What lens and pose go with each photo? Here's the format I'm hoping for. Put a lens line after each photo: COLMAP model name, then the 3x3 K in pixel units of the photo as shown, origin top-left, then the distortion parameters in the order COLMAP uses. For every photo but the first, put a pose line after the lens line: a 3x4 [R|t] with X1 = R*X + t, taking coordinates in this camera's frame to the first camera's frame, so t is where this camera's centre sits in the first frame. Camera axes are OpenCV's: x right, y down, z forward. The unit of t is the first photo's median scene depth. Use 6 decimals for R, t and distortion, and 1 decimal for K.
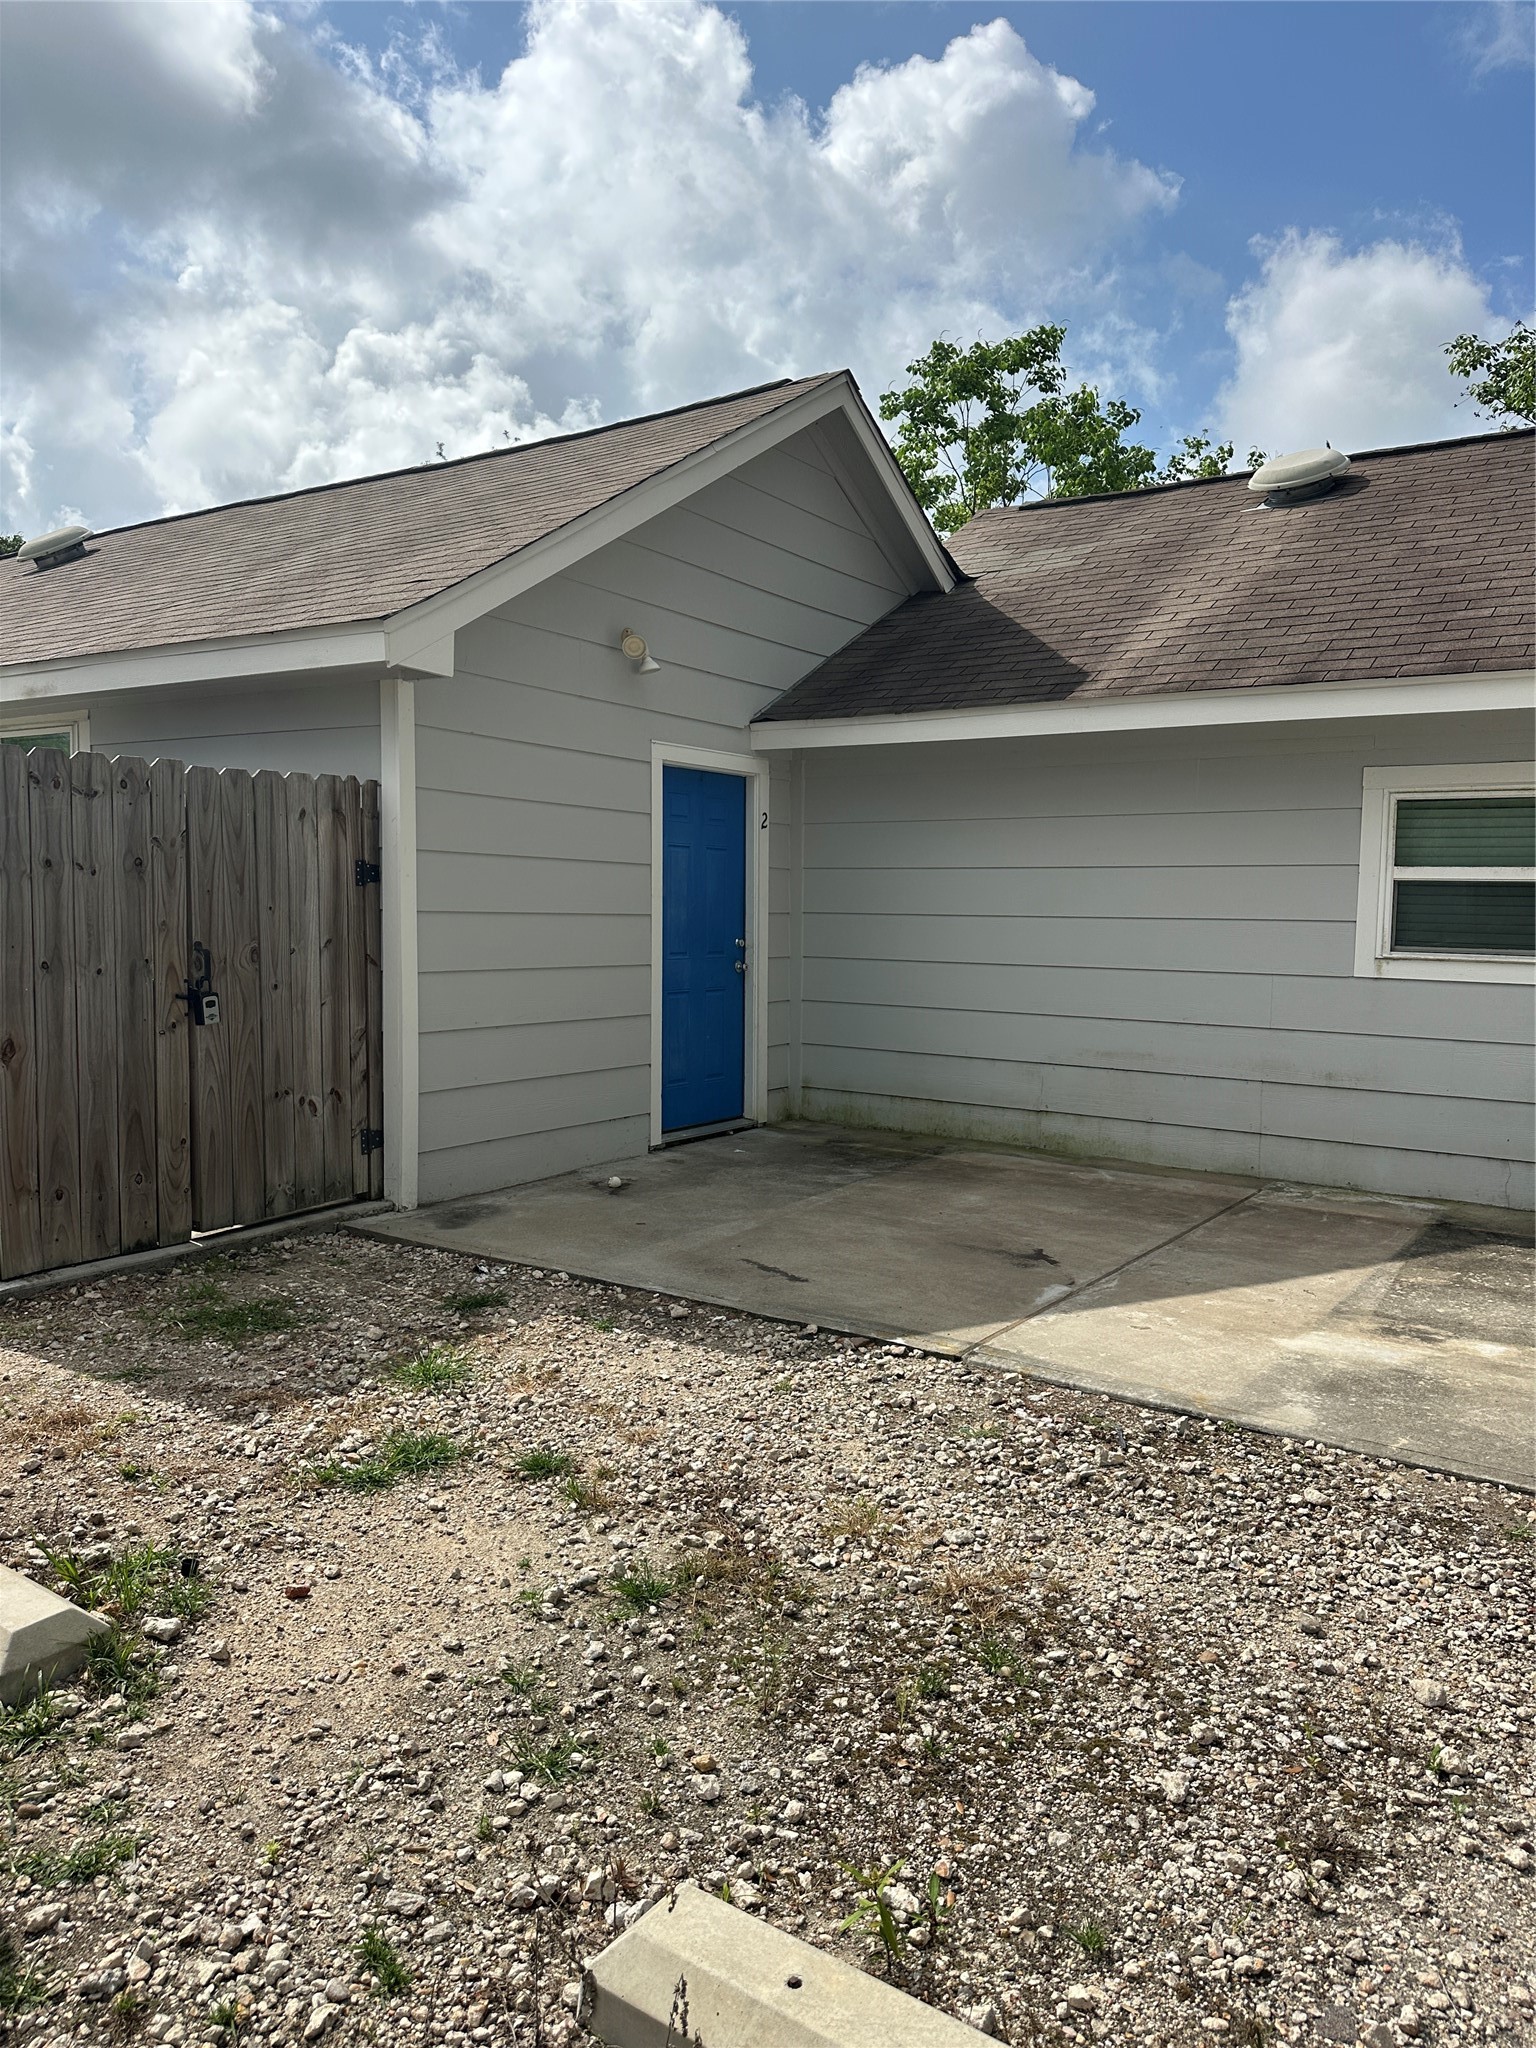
lens RADIAL K [[1436.0, 0, 767.1], [0, 1436.0, 1019.6], [0, 0, 1]] dist [0.005988, 0.001010]
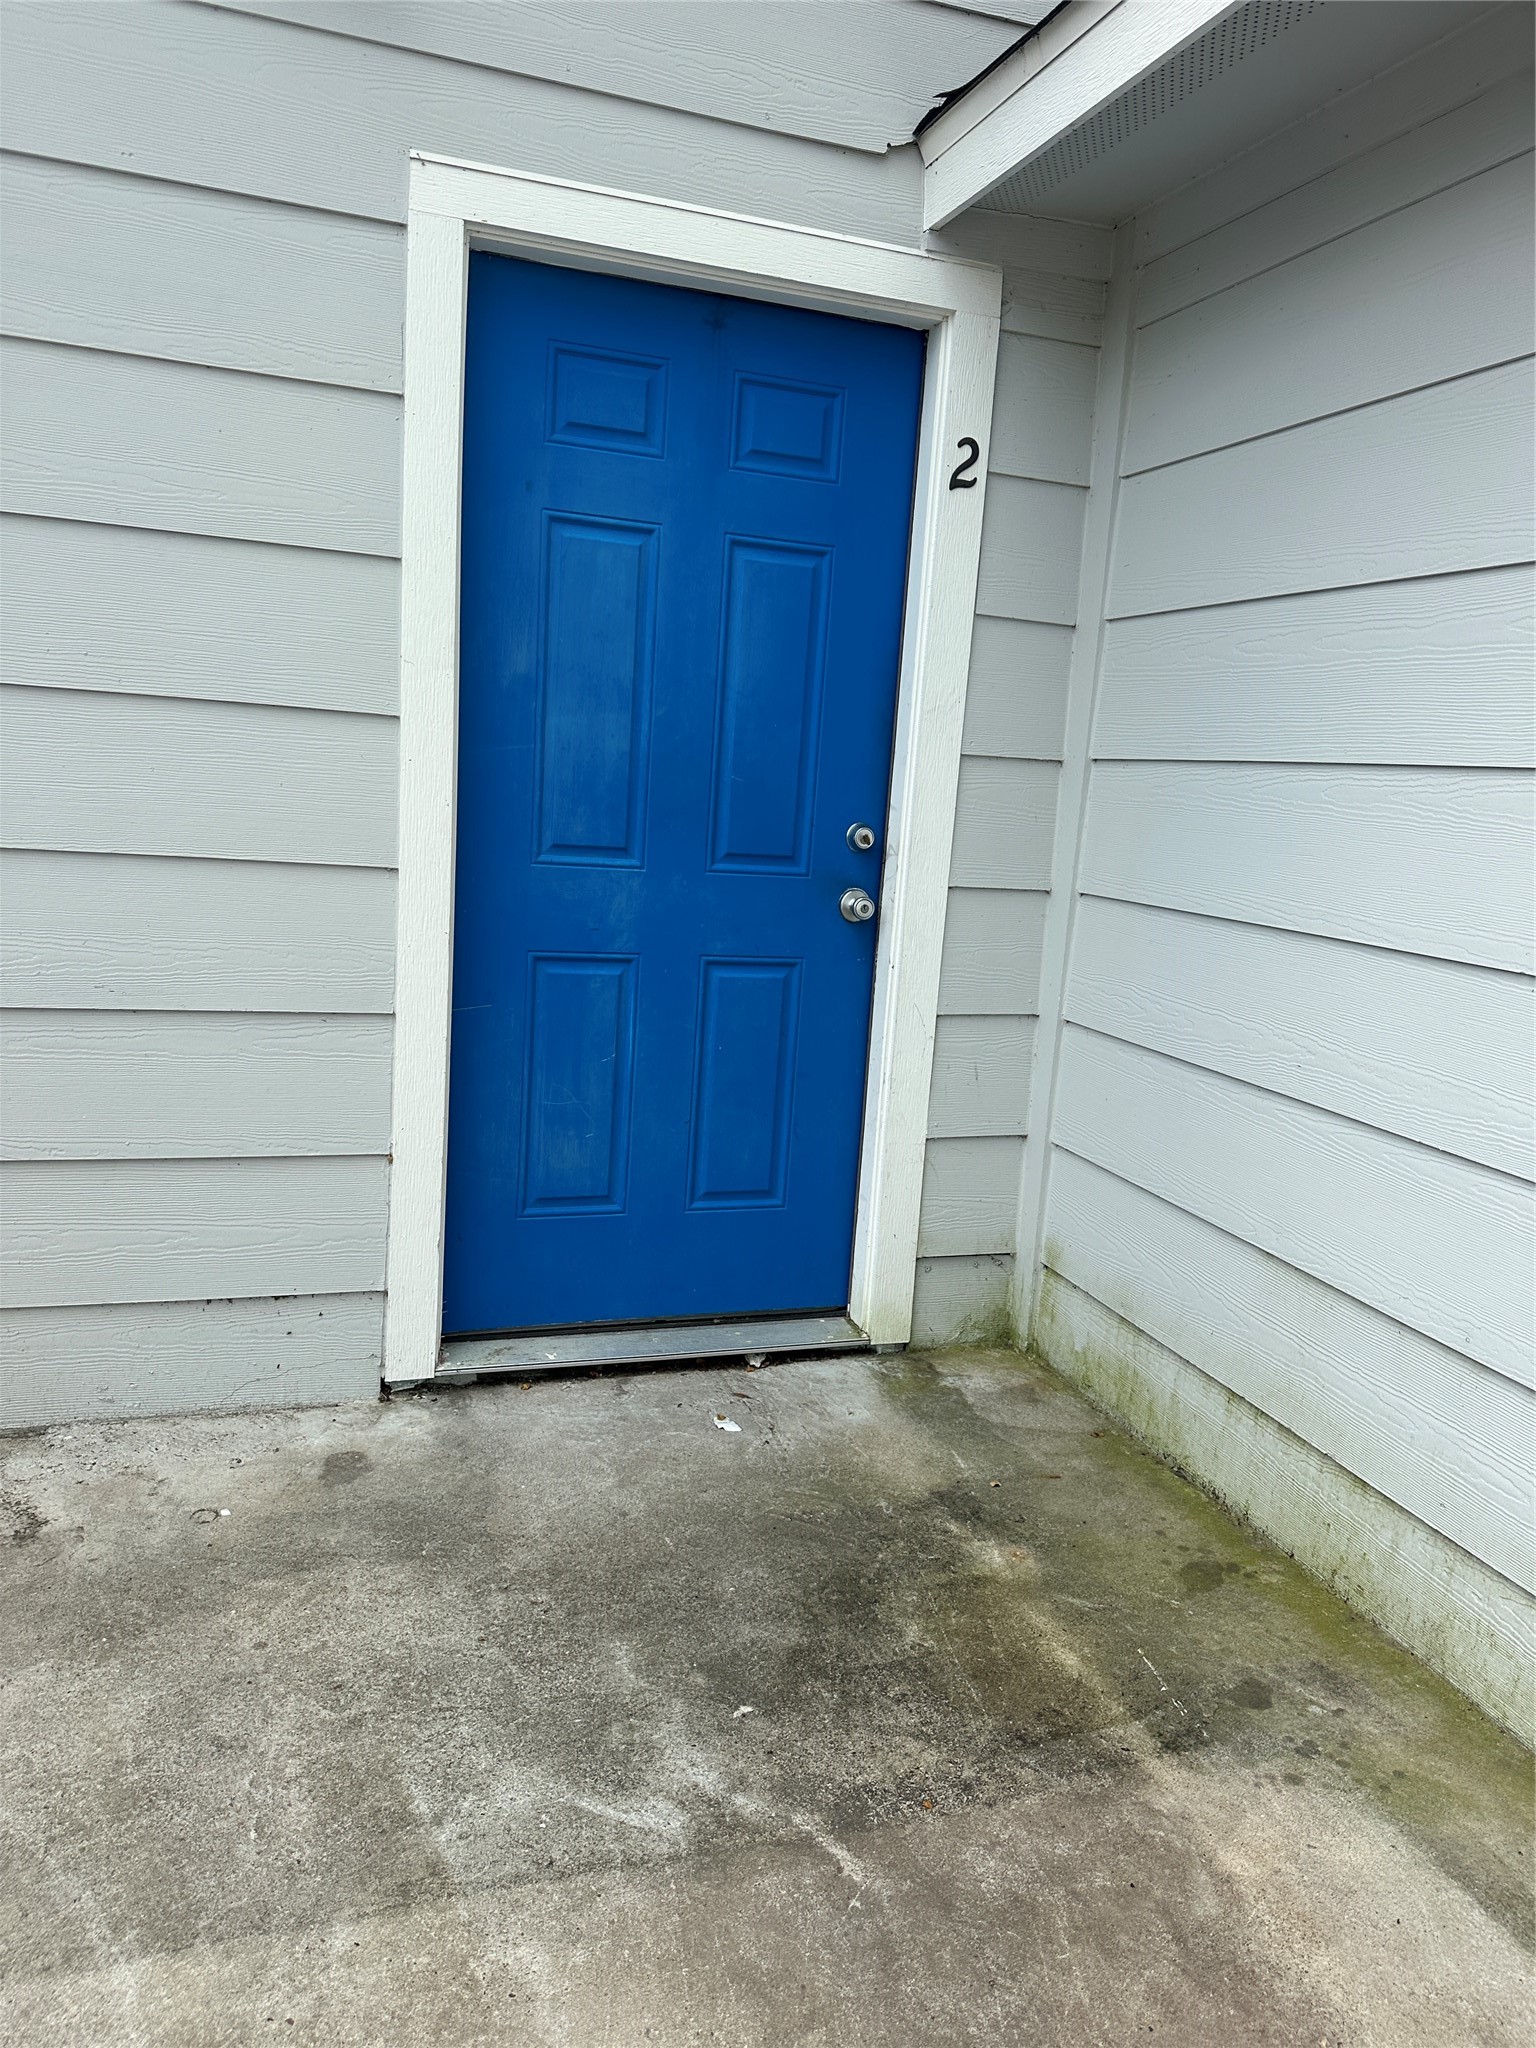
lens RADIAL K [[1436.0, 0, 766.1], [0, 1436.0, 1037.3], [0, 0, 1]] dist [0.005988, 0.001010]
pose [[0.792576, 0.164089, -0.587280, 0.174298], [-0.106619, 0.985568, 0.131483, -0.048696], [0.600379, -0.041595, 0.798633, 0.709853]]
